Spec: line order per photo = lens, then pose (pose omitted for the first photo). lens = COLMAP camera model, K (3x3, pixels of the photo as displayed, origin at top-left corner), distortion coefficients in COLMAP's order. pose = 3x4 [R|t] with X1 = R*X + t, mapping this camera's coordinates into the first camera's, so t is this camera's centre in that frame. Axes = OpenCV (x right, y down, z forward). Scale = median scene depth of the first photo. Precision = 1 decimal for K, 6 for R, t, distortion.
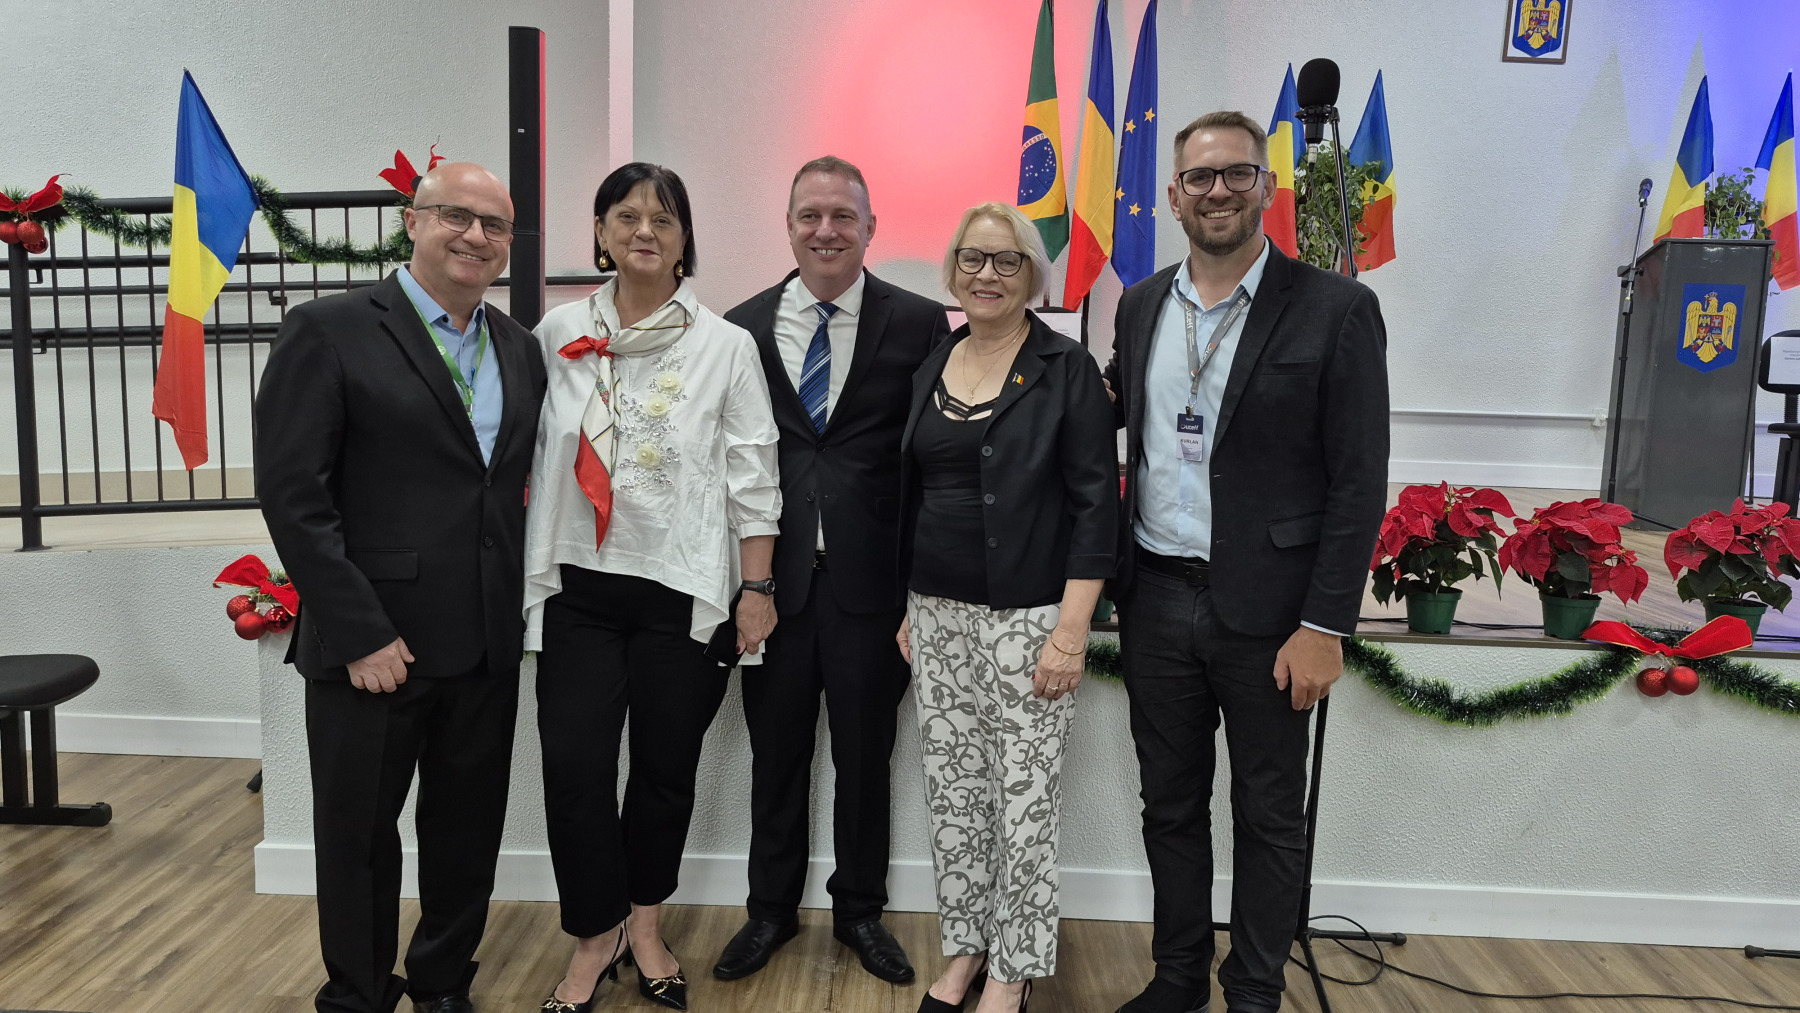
lens RADIAL K [[1240.6, 0, 911.3], [0, 1240.6, 500.1], [0, 0, 1]] dist [0.083916, -0.095263]
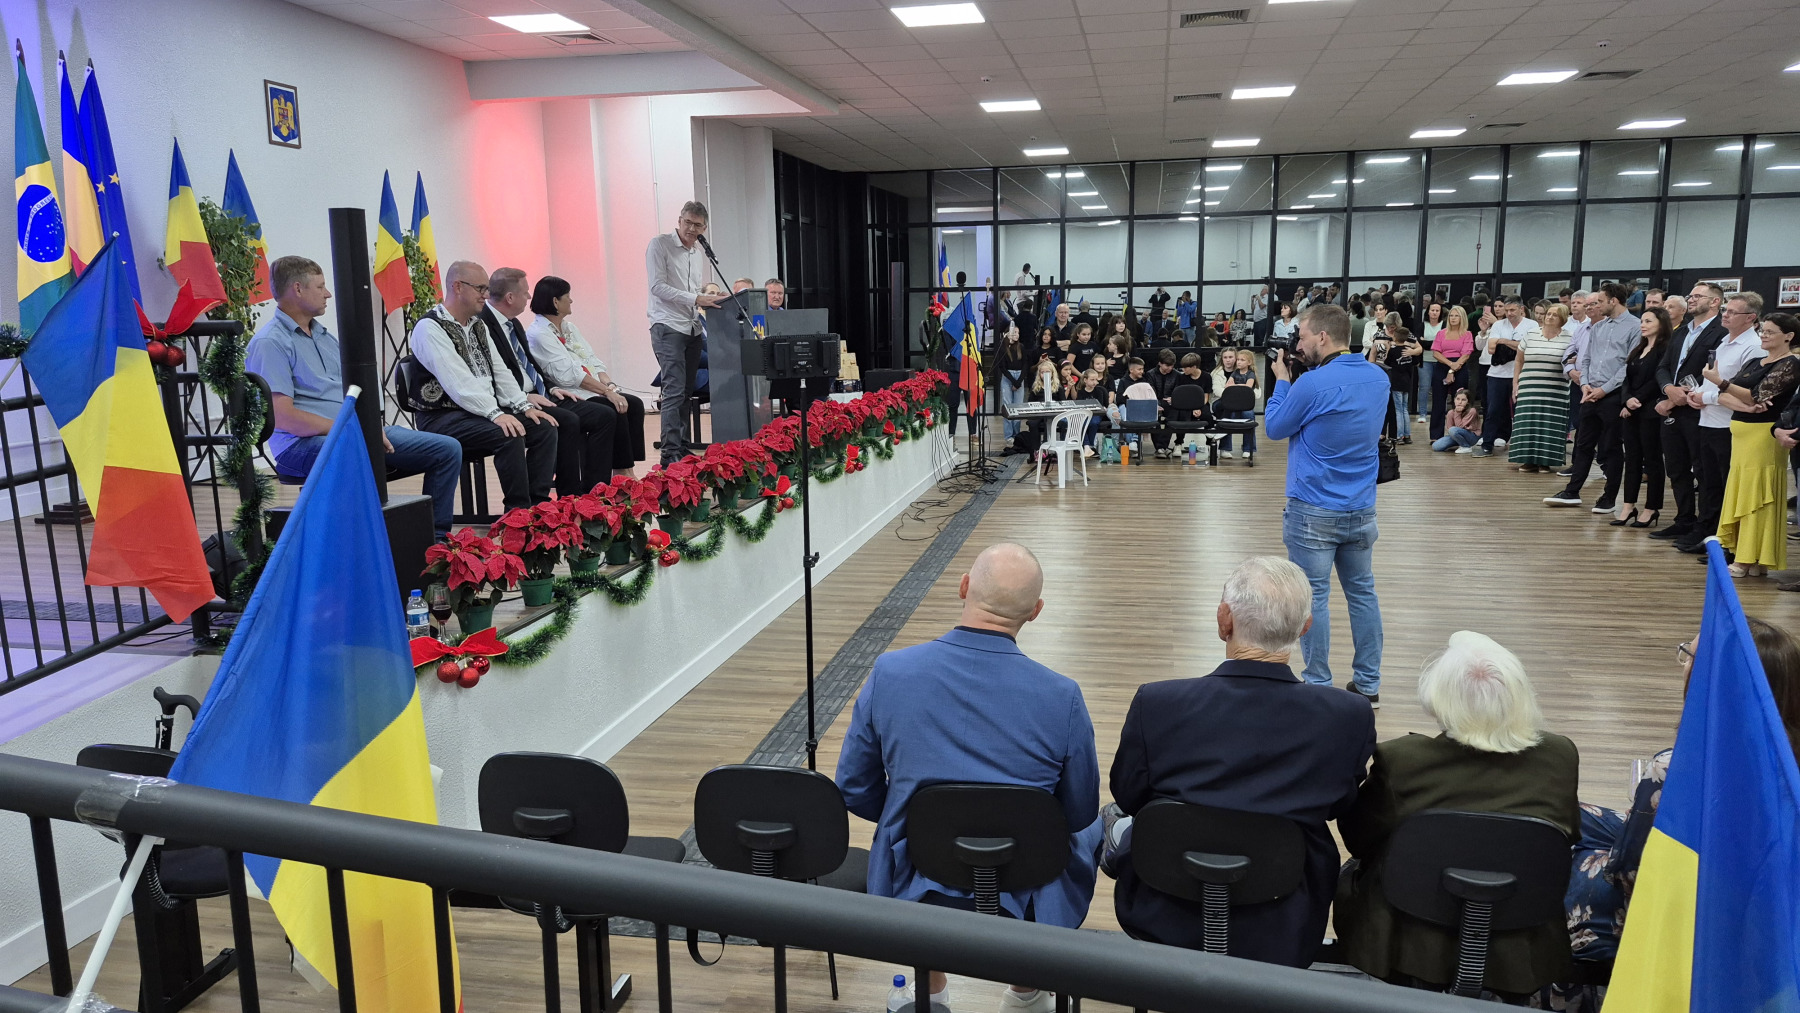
lens RADIAL K [[1240.6, 0, 902.1], [0, 1240.6, 504.1], [0, 0, 1]] dist [0.083916, -0.095263]
pose [[0.190069, -0.201831, 0.960801, -0.811943], [0.146589, 0.973505, 0.175501, -0.120724], [-0.970765, 0.107485, 0.214619, 0.115133]]
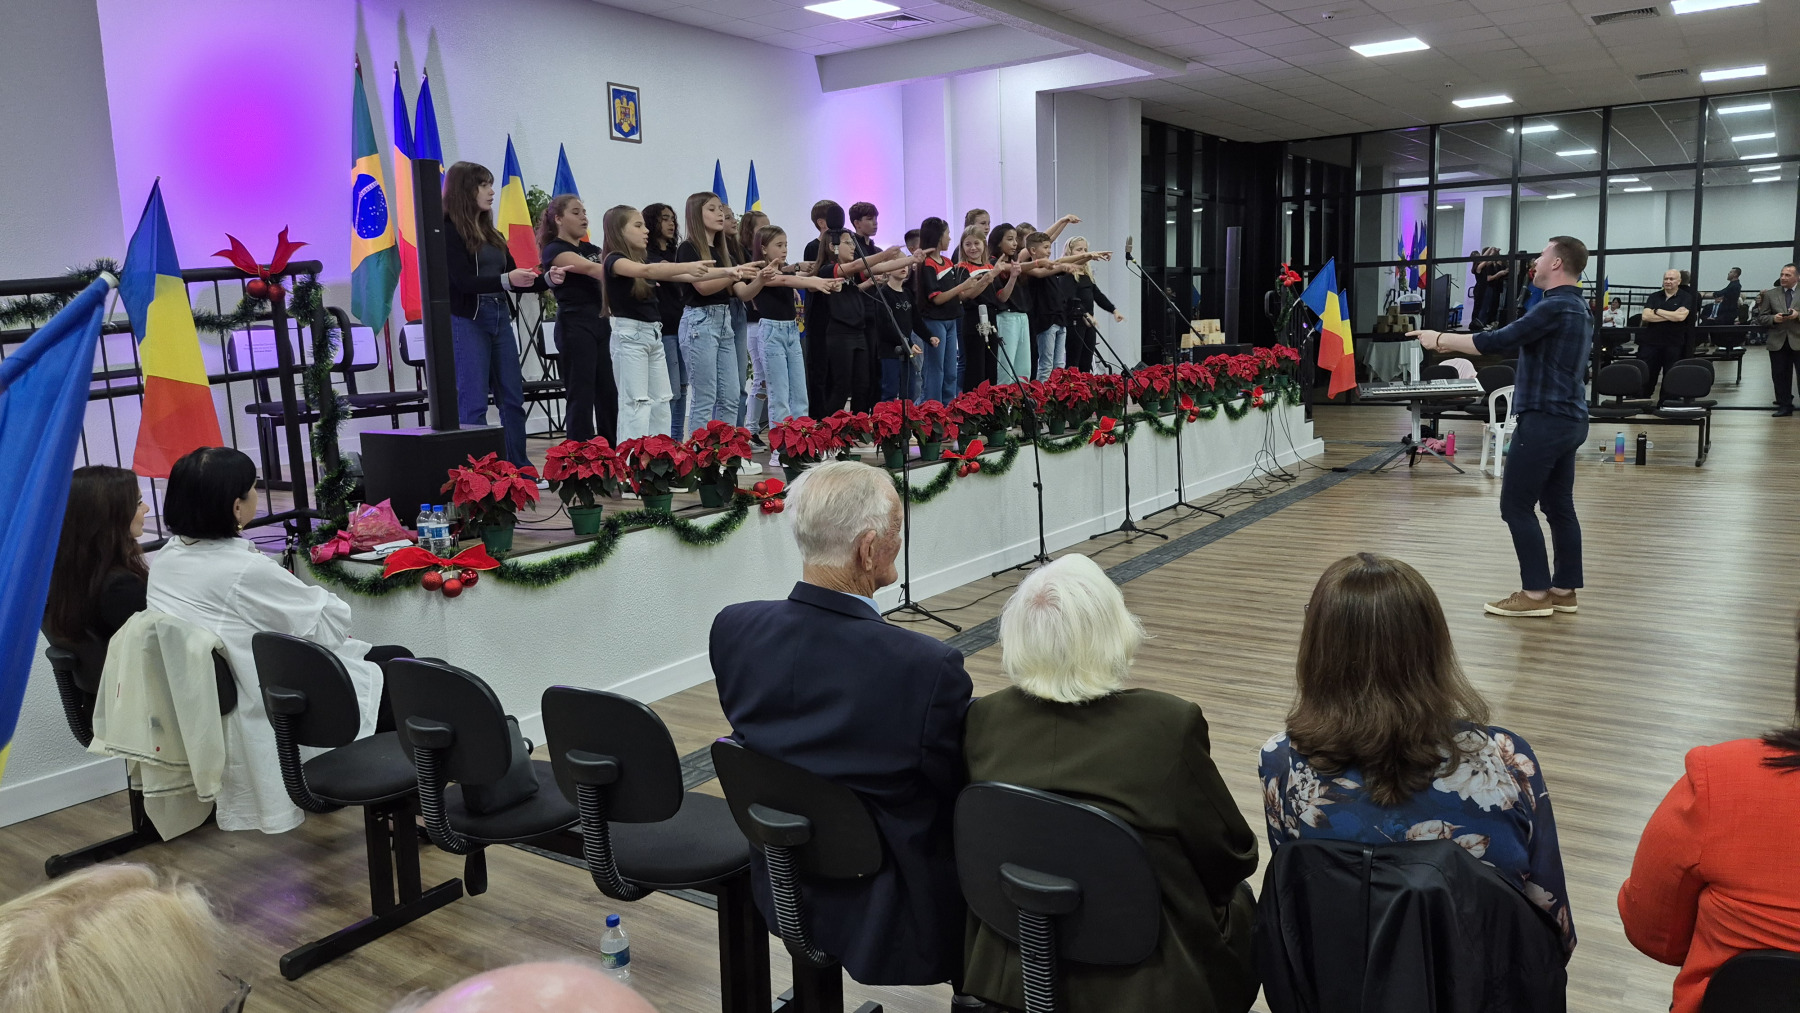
lens RADIAL K [[1240.6, 0, 913.3], [0, 1240.6, 505.5], [0, 0, 1]] dist [0.083916, -0.095263]
pose [[0.557796, -0.182343, 0.809700, -0.658082], [0.157558, 0.981092, 0.112399, -0.033582], [-0.814886, 0.064879, 0.575979, -0.130712]]
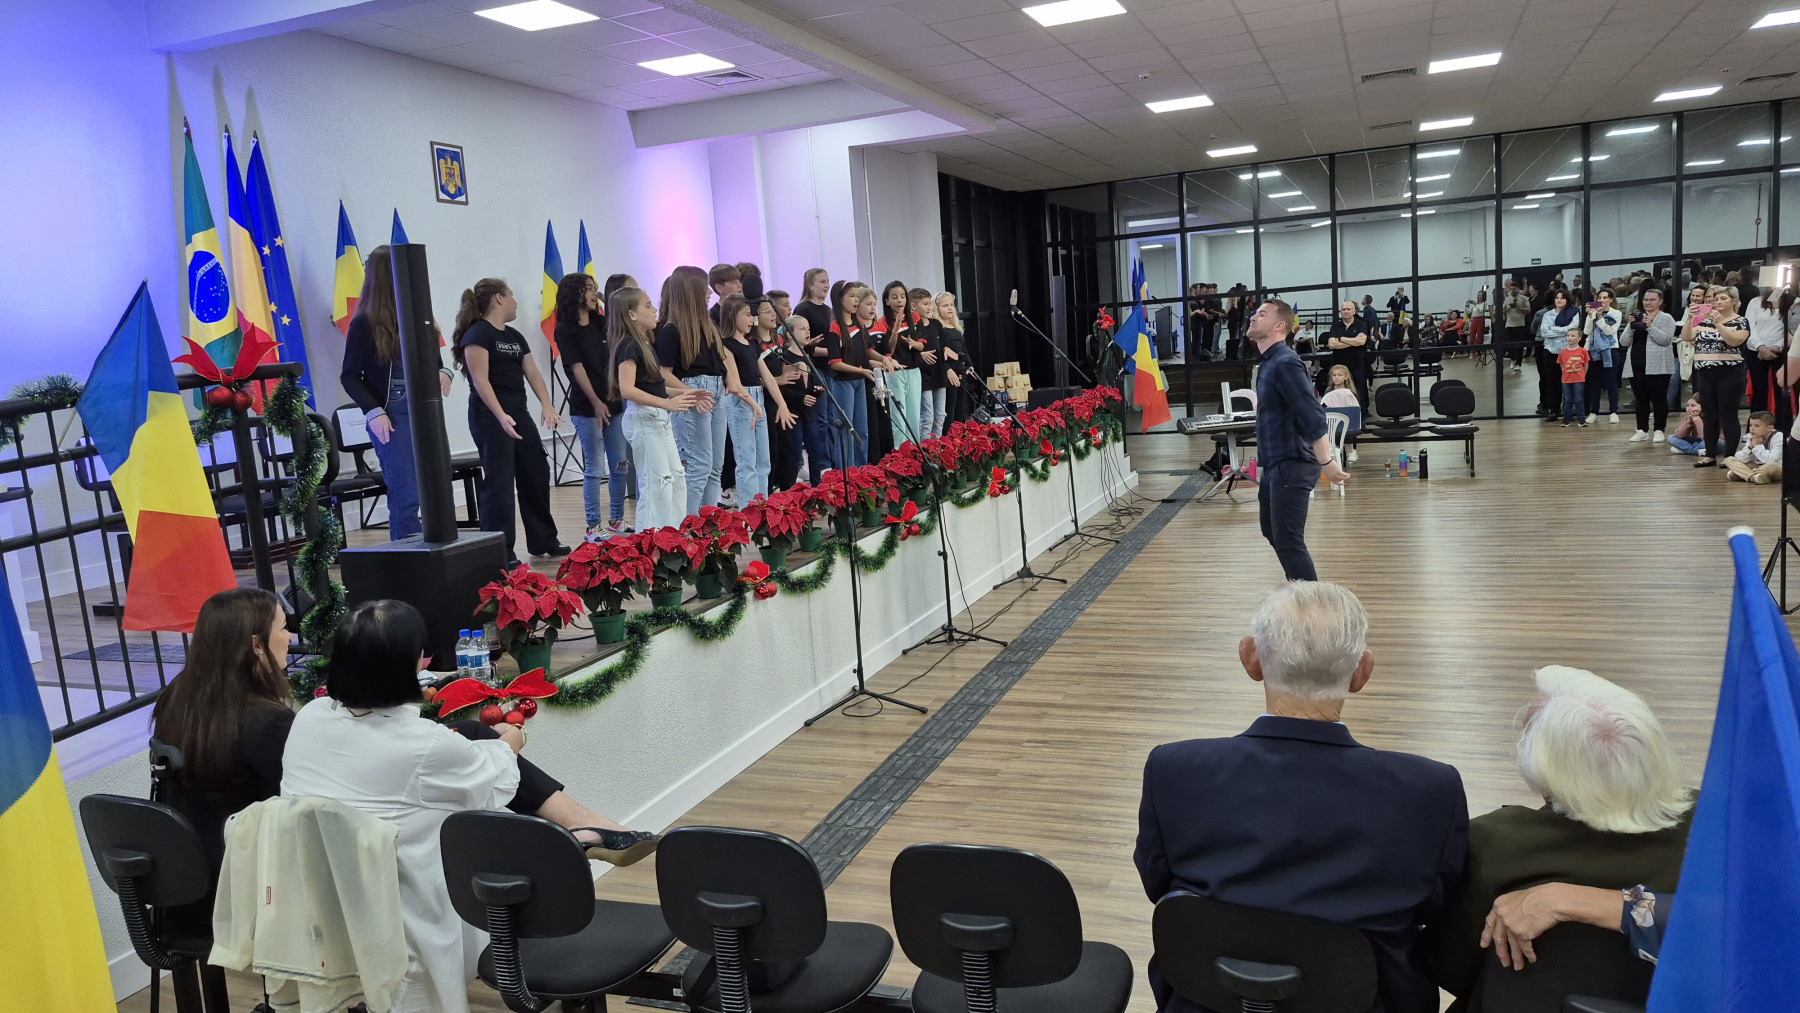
lens RADIAL K [[1240.6, 0, 883.4], [0, 1240.6, 493.3], [0, 0, 1]] dist [0.083916, -0.095263]
pose [[0.365339, -0.180882, 0.913131, -0.727248], [0.203109, 0.972794, 0.111438, -0.093638], [-0.908446, 0.144753, 0.392139, 0.054927]]
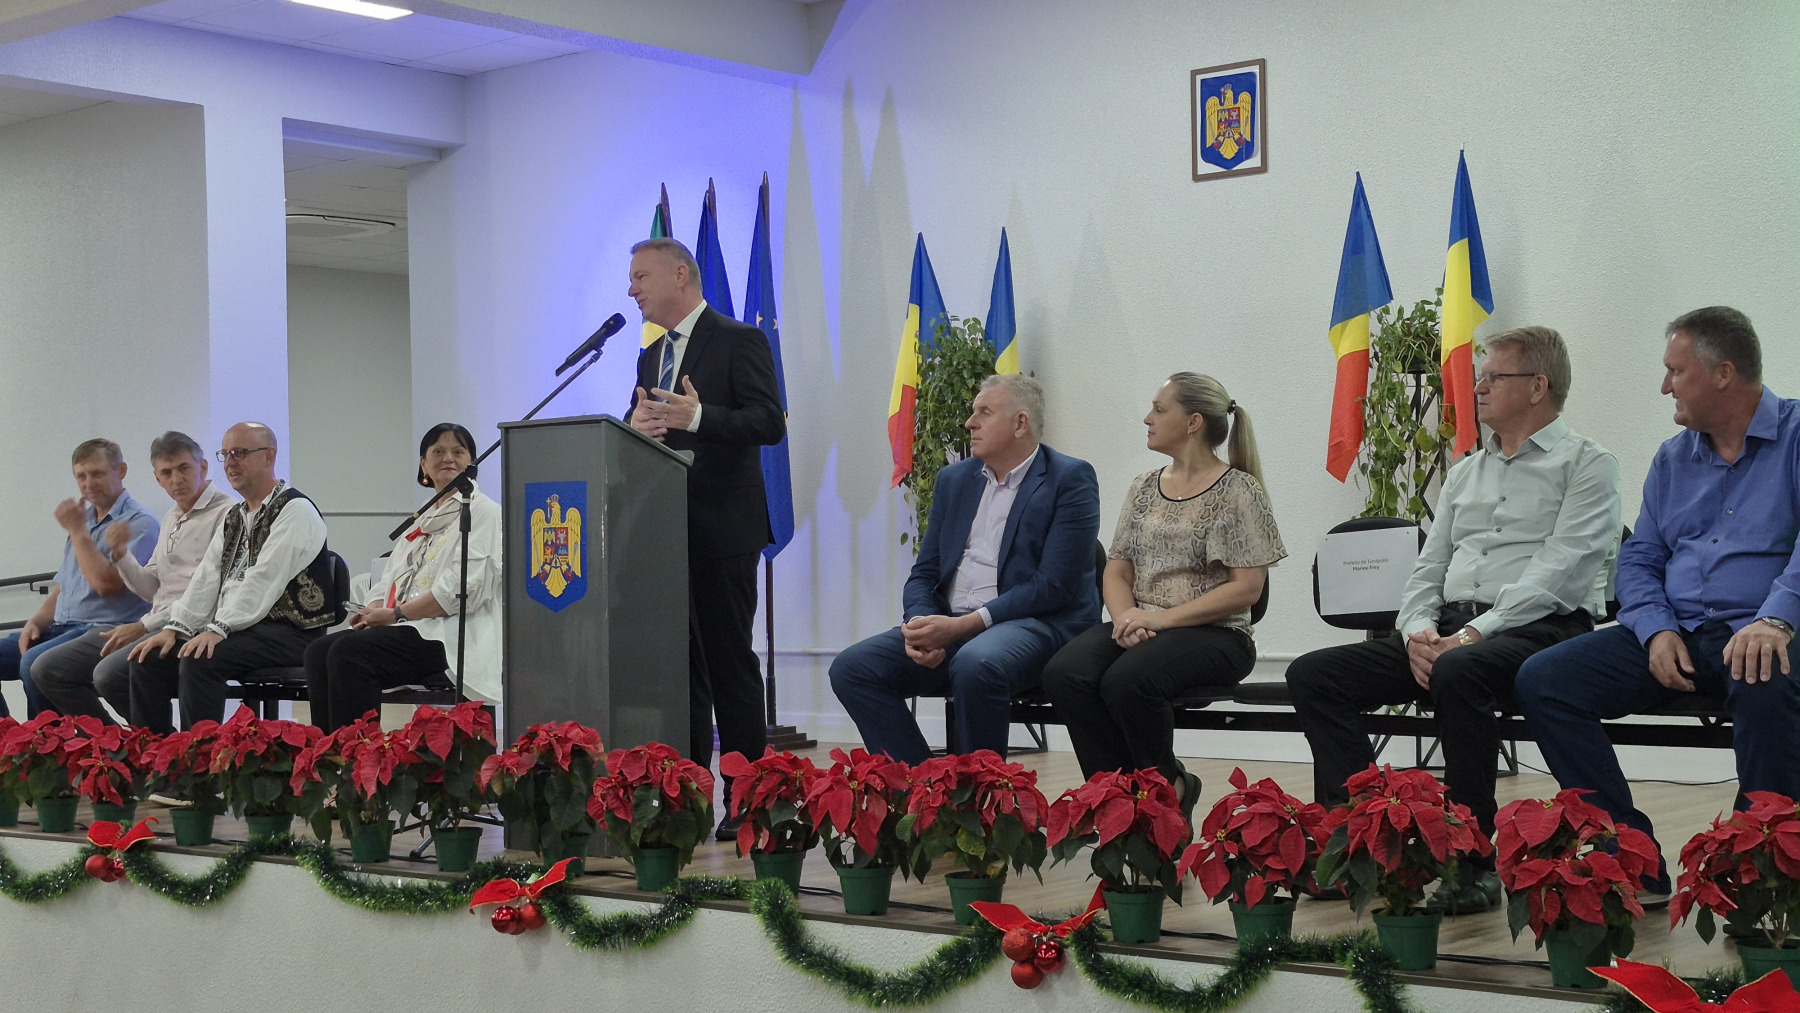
lens RADIAL K [[1240.6, 0, 985.2], [0, 1240.6, 563.4], [0, 0, 1]] dist [0.083916, -0.095263]
pose [[0.914177, -0.028770, -0.404292, 0.699444], [-0.016040, 0.994128, -0.107013, -0.037481], [0.404997, 0.104314, 0.908348, 0.306539]]
